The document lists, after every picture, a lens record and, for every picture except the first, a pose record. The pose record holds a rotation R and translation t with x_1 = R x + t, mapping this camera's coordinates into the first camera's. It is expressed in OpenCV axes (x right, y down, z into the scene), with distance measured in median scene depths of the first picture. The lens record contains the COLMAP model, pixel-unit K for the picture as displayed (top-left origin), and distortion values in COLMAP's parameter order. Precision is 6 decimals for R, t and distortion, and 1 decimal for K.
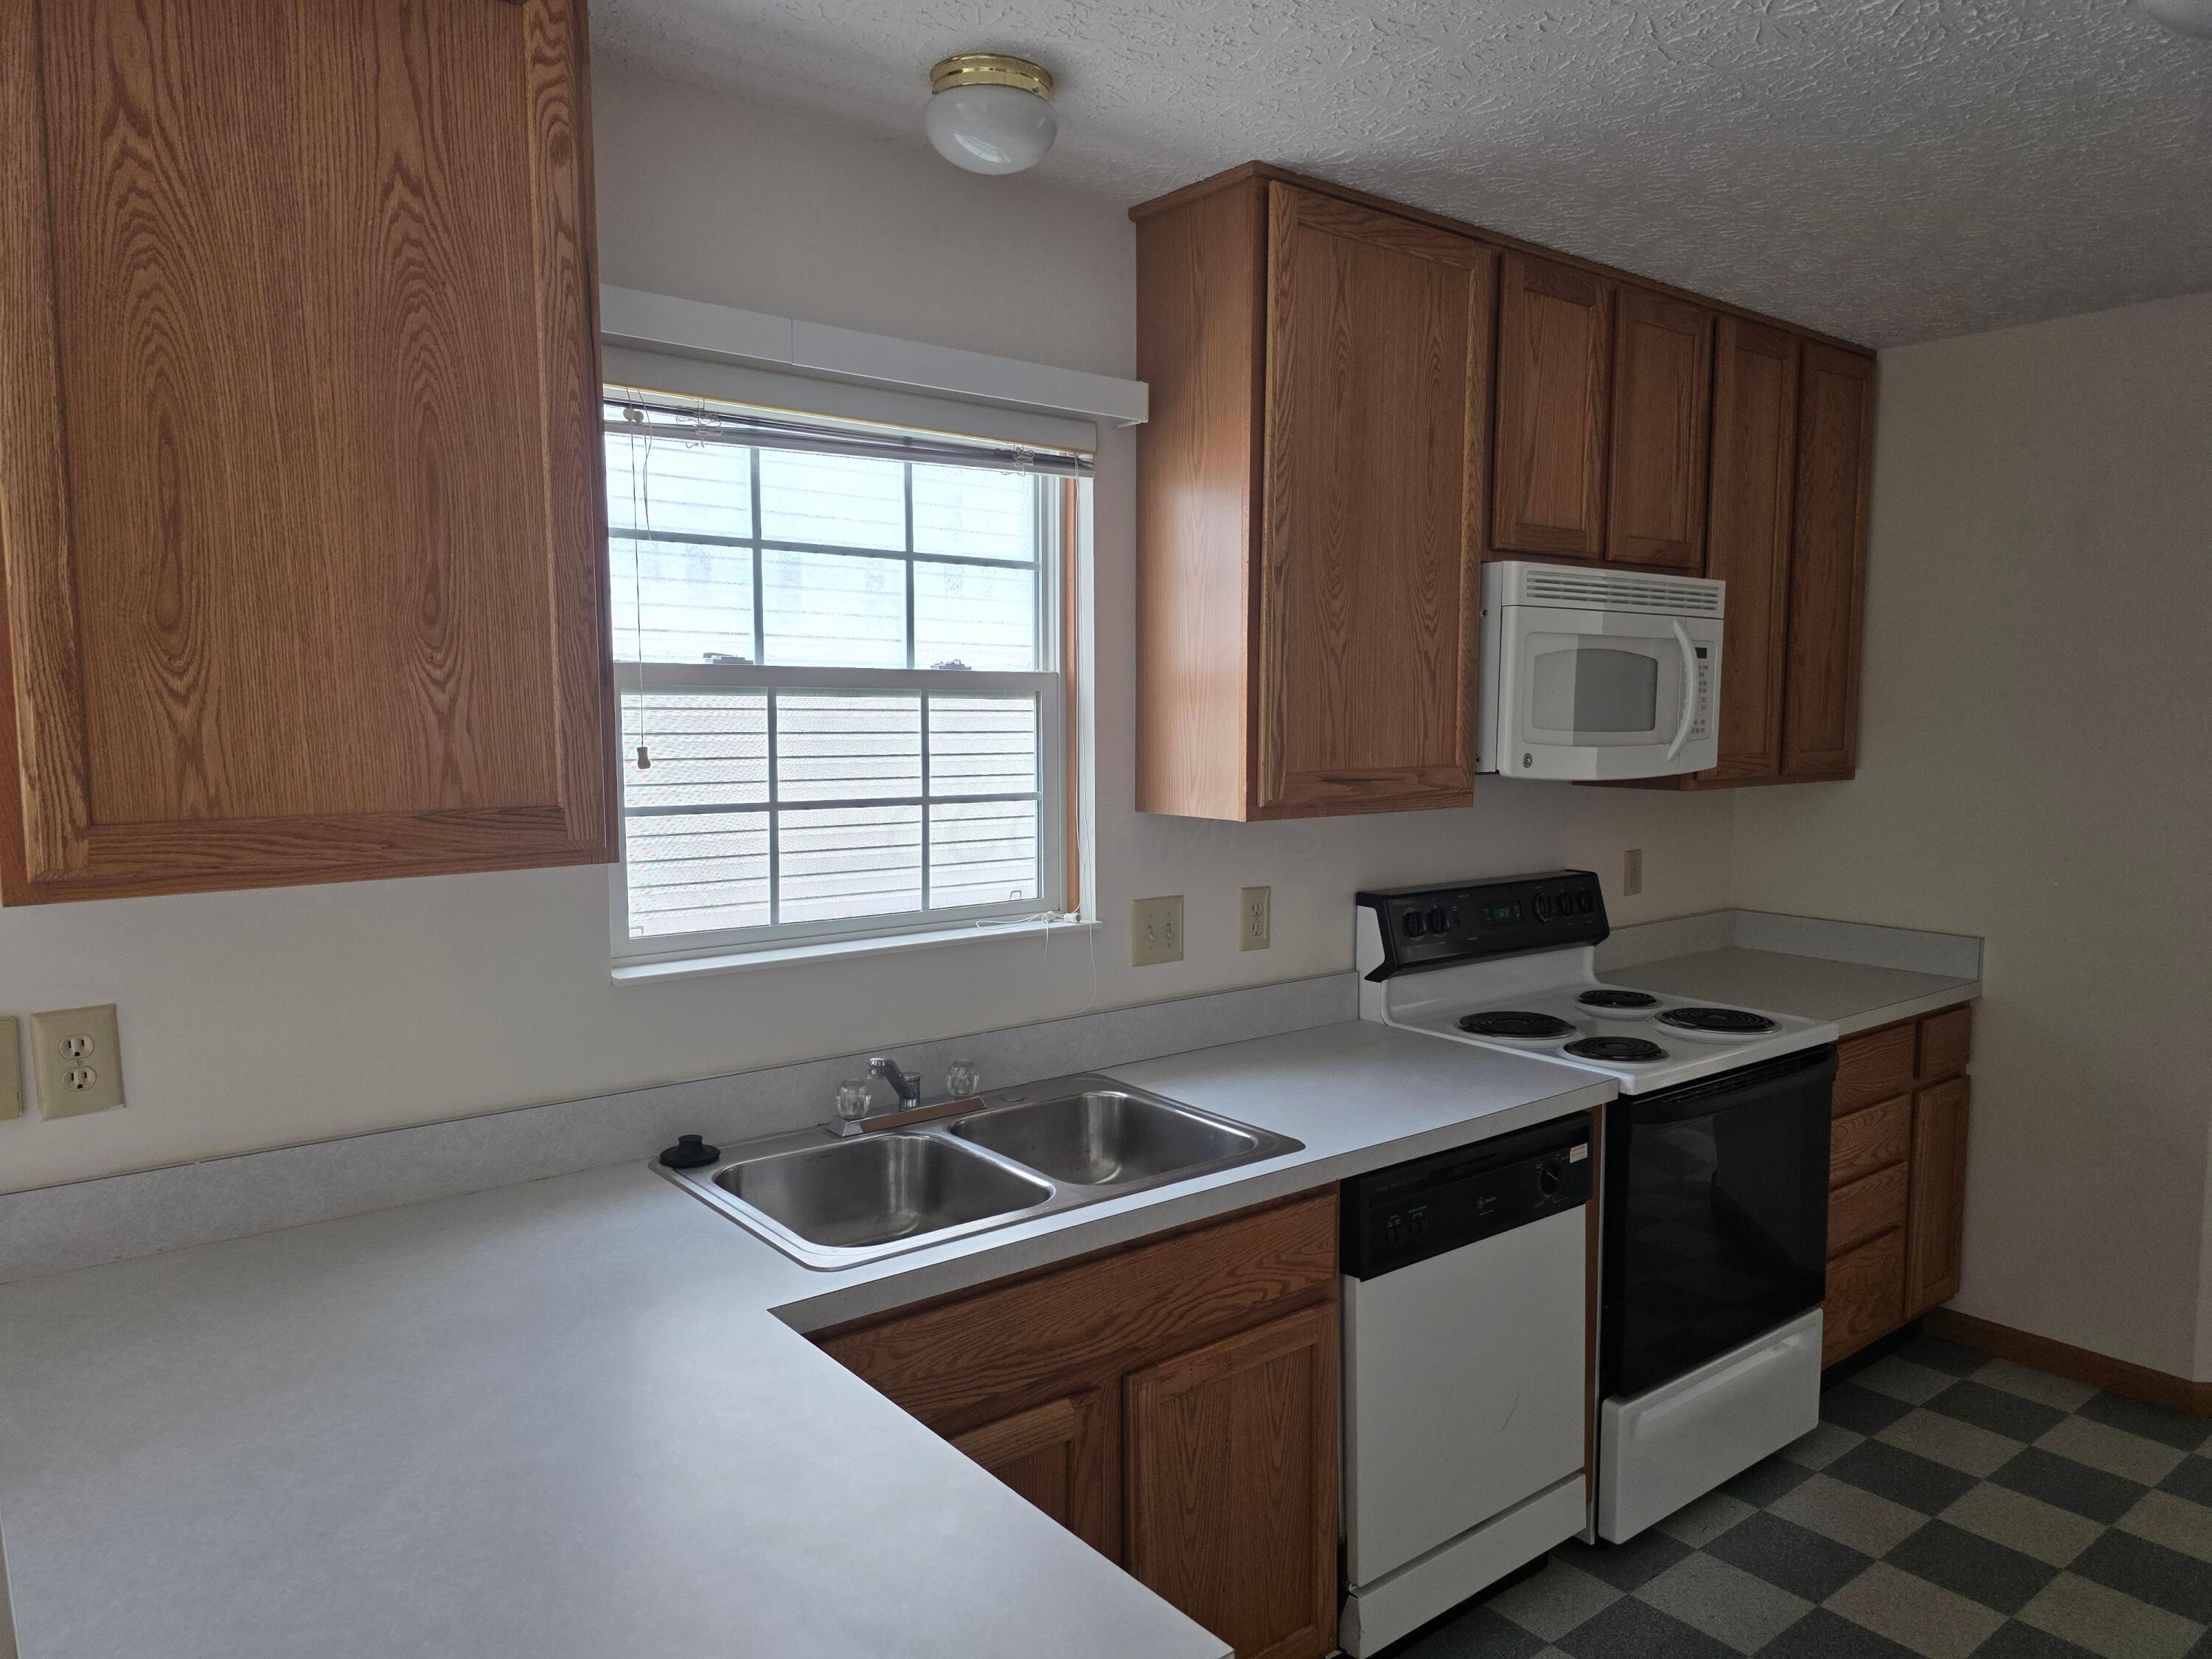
lens RADIAL K [[1489.3, 0, 1106.5], [0, 1489.3, 835.3], [0, 0, 1]] dist [0.005763, -0.005114]
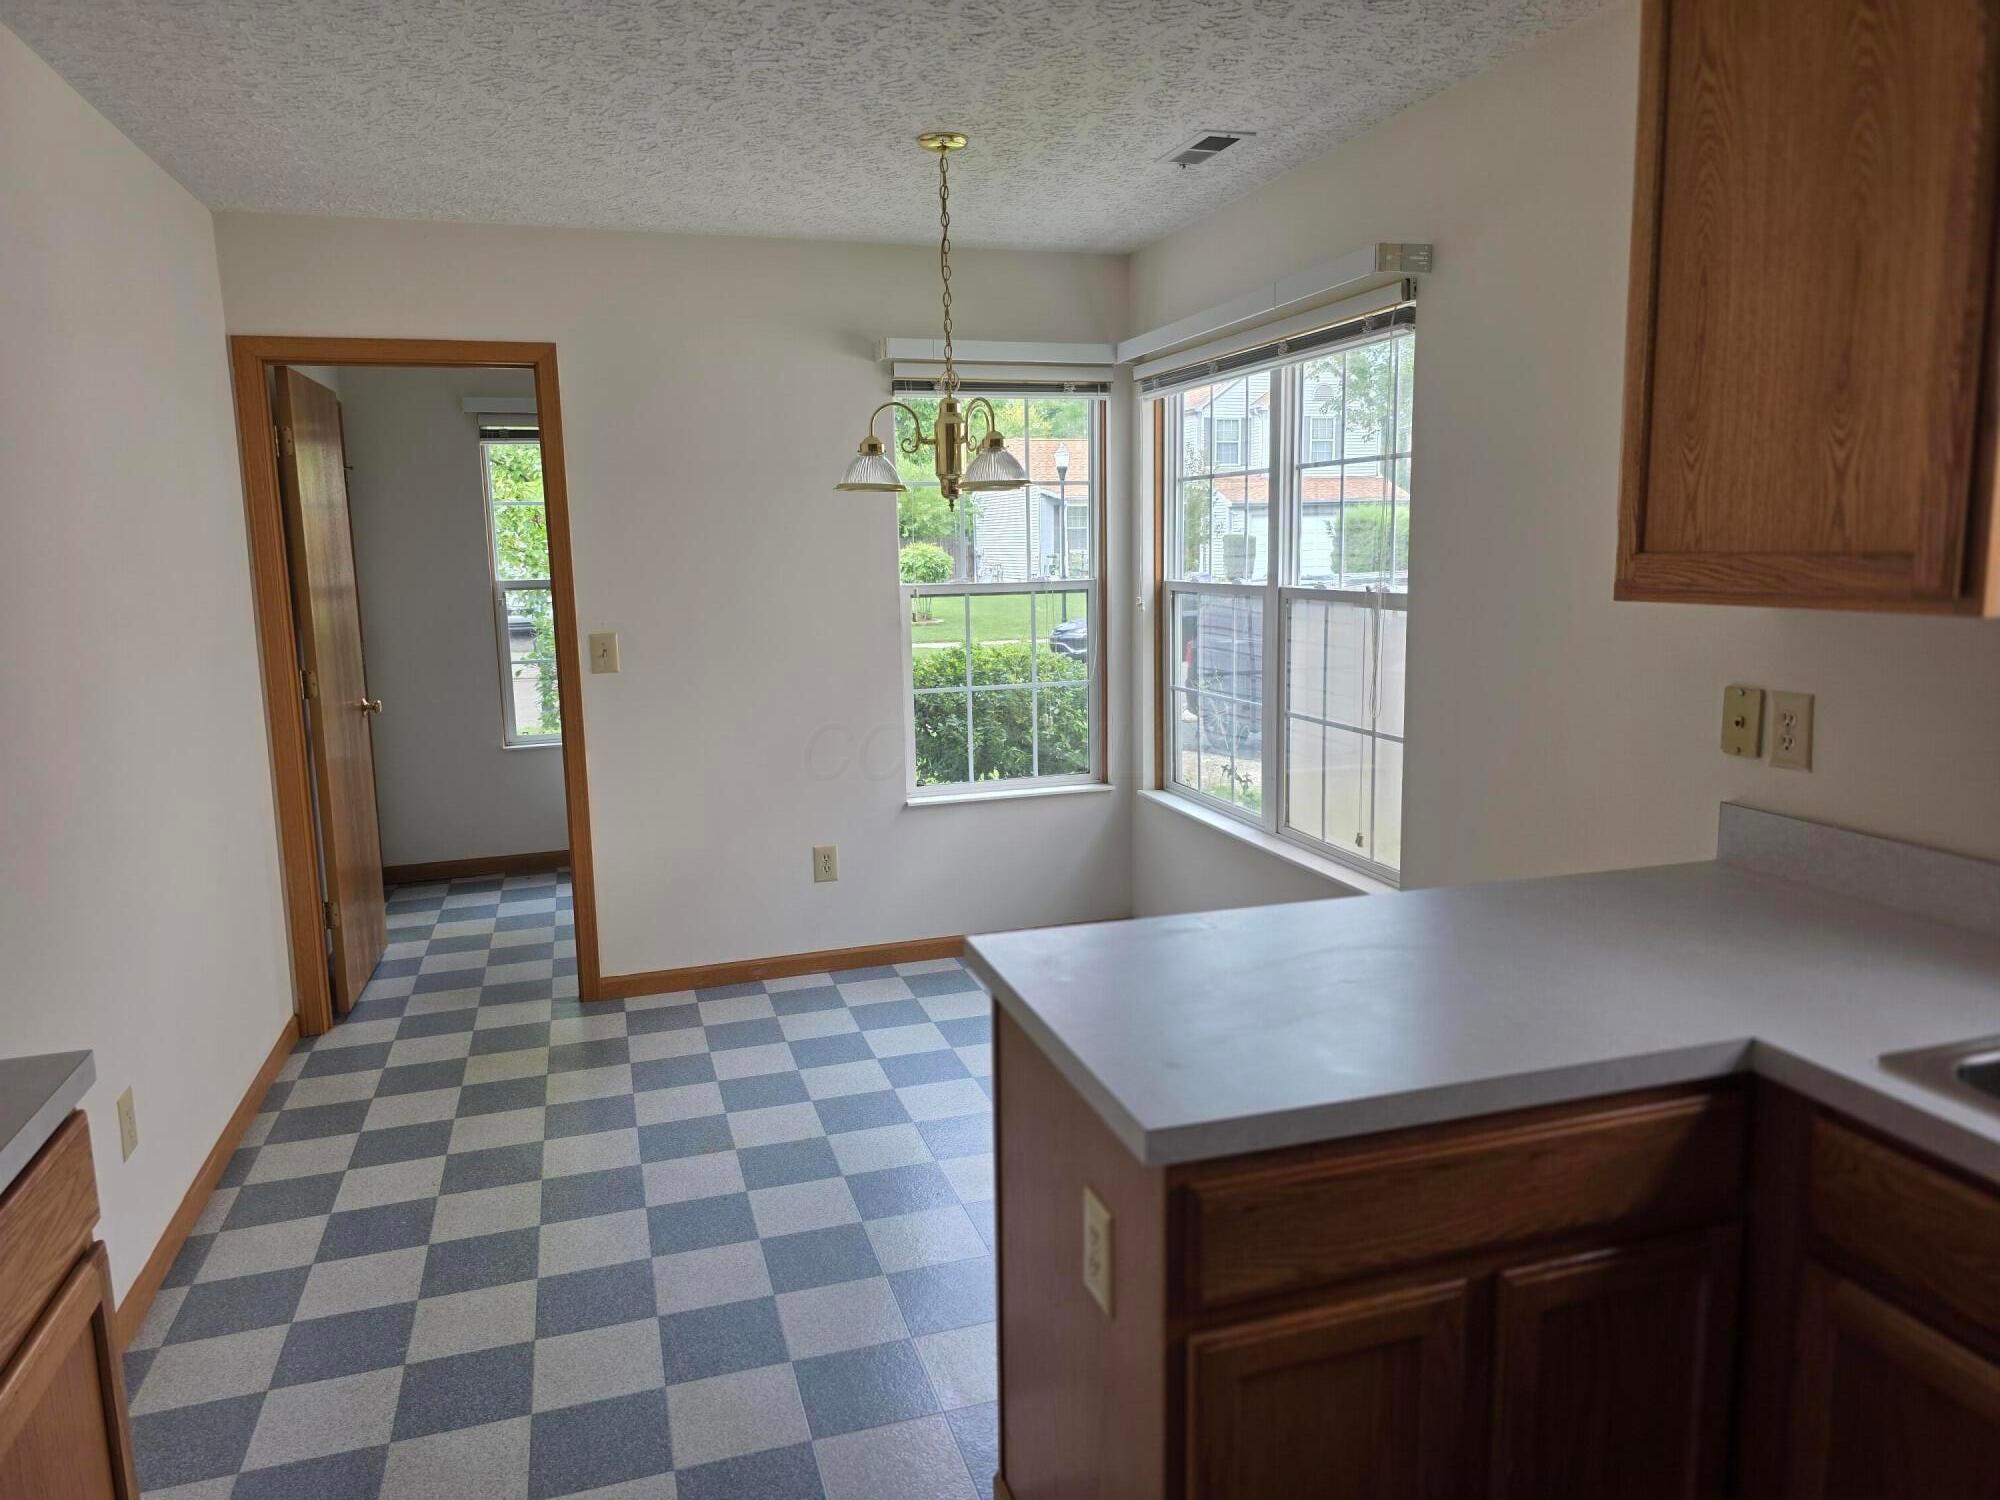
lens RADIAL K [[1346.6, 0, 1000.4], [0, 1346.6, 748.5], [0, 0, 1]] dist [0.005763, -0.005114]
pose [[-0.355479, 0.152614, -0.922141, 0.818285], [-0.060243, 0.980788, 0.185543, -0.024242], [0.932741, 0.121509, -0.339456, 0.802503]]
